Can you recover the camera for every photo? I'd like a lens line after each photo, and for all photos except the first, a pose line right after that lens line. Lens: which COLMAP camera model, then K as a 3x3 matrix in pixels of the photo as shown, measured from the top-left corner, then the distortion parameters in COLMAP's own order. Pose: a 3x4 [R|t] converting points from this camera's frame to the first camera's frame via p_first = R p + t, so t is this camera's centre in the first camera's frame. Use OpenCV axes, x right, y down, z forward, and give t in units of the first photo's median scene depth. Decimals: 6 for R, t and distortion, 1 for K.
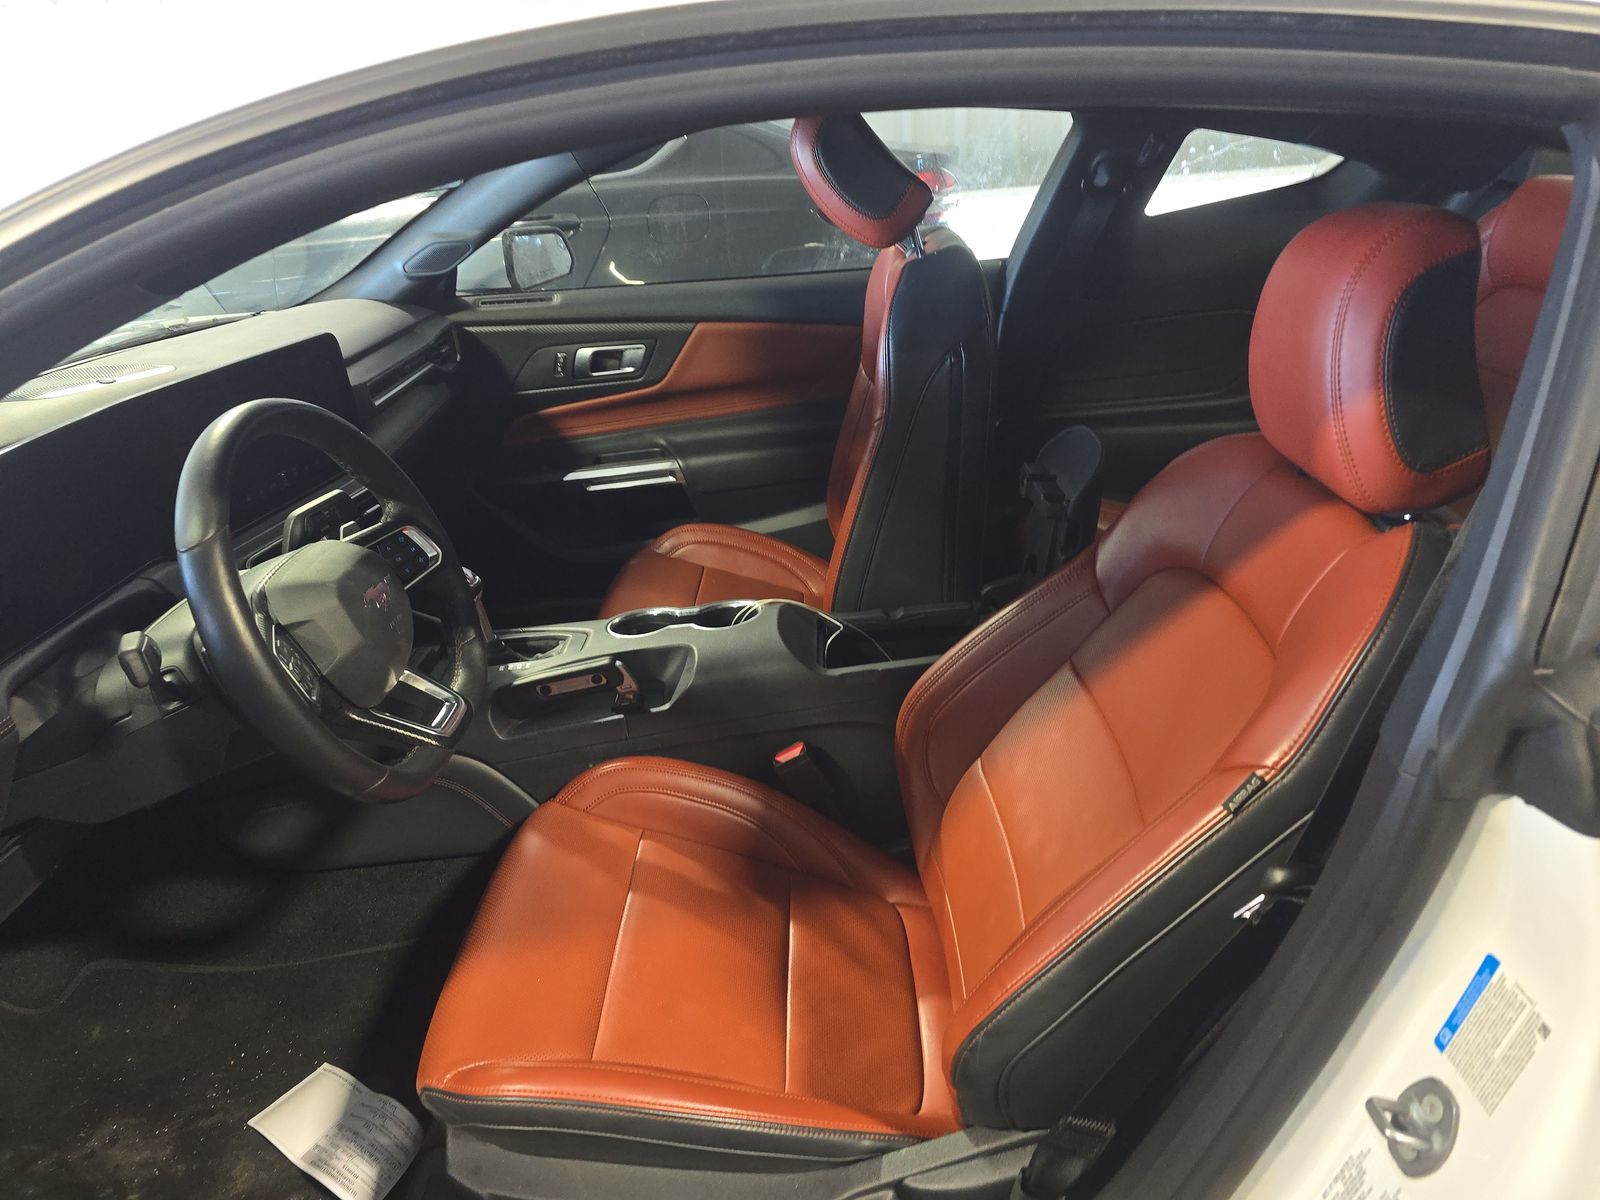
lens RADIAL K [[1069.6, 0, 800.0], [0, 1069.6, 600.0], [0, 0, 1]] dist [0.035587, -0.001720]
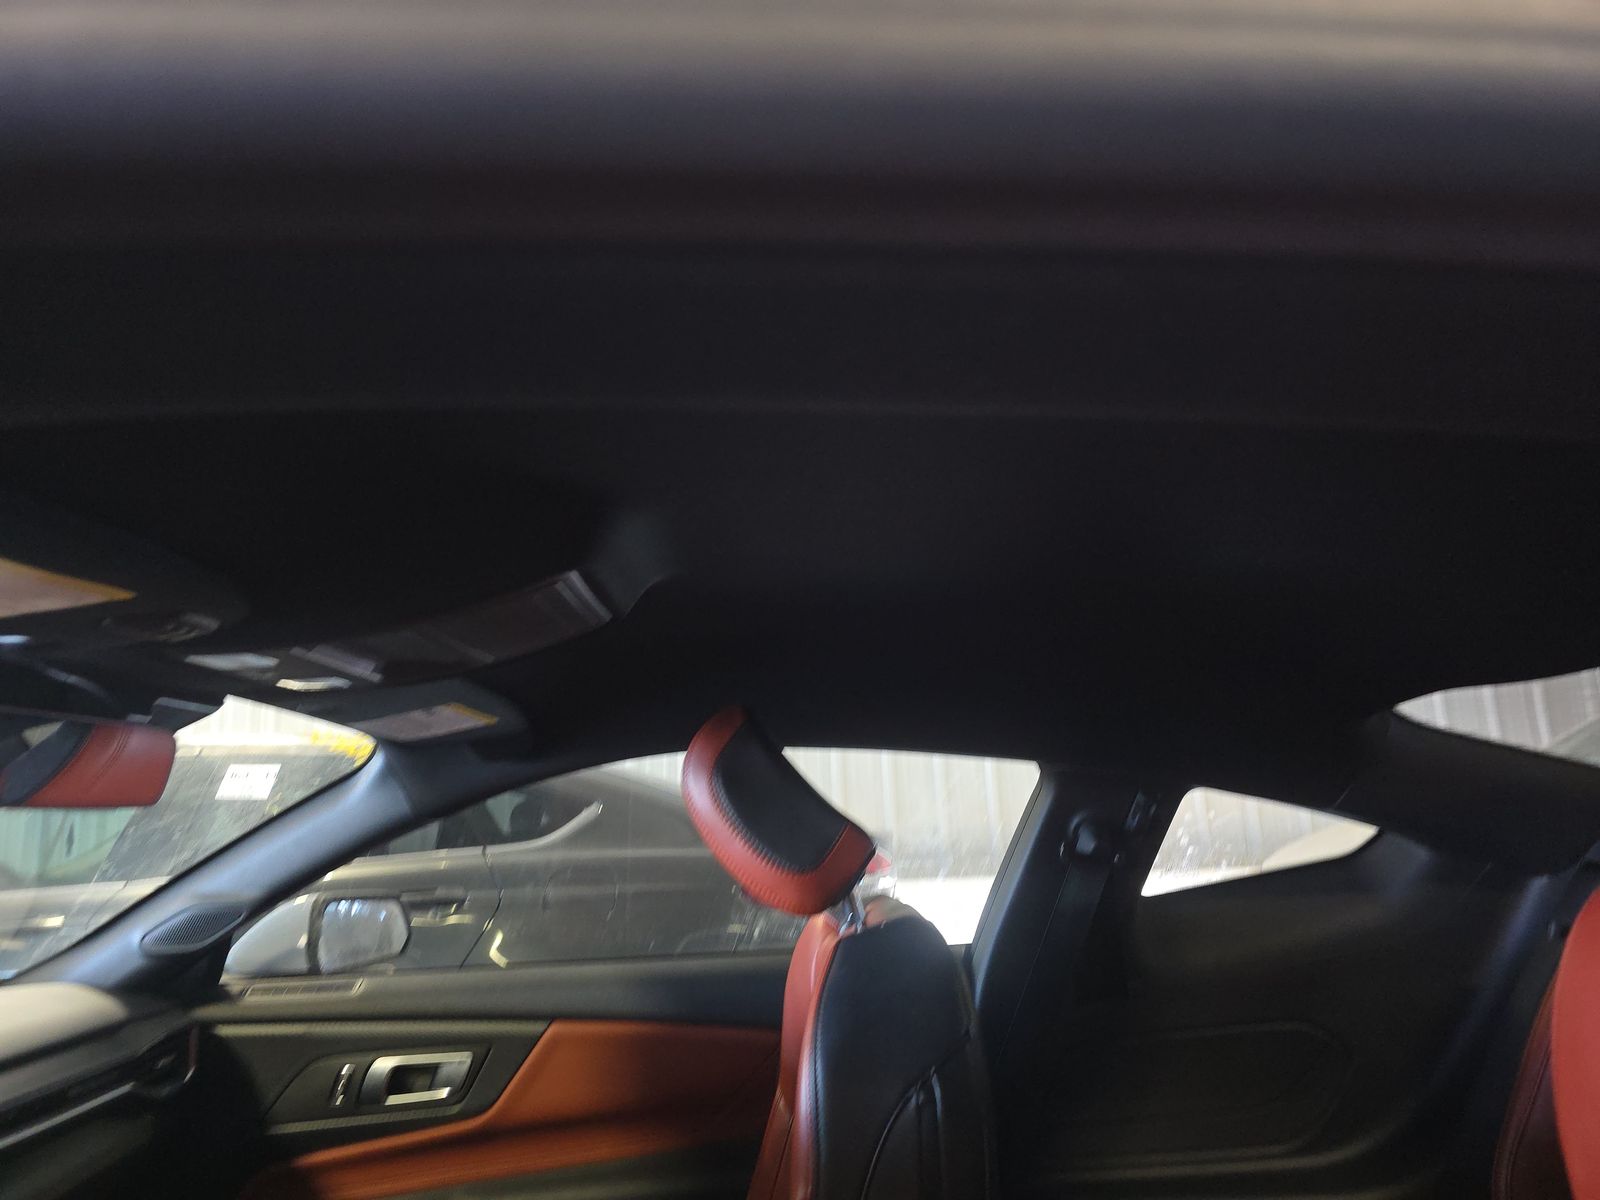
lens RADIAL K [[1069.6, 0, 800.0], [0, 1069.6, 600.0], [0, 0, 1]] dist [0.035587, -0.001720]
pose [[0.998039, 0.039026, 0.048936, 0.024126], [-0.003064, 0.811349, -0.584554, -0.068700], [-0.062517, 0.583258, 0.809878, 0.247369]]
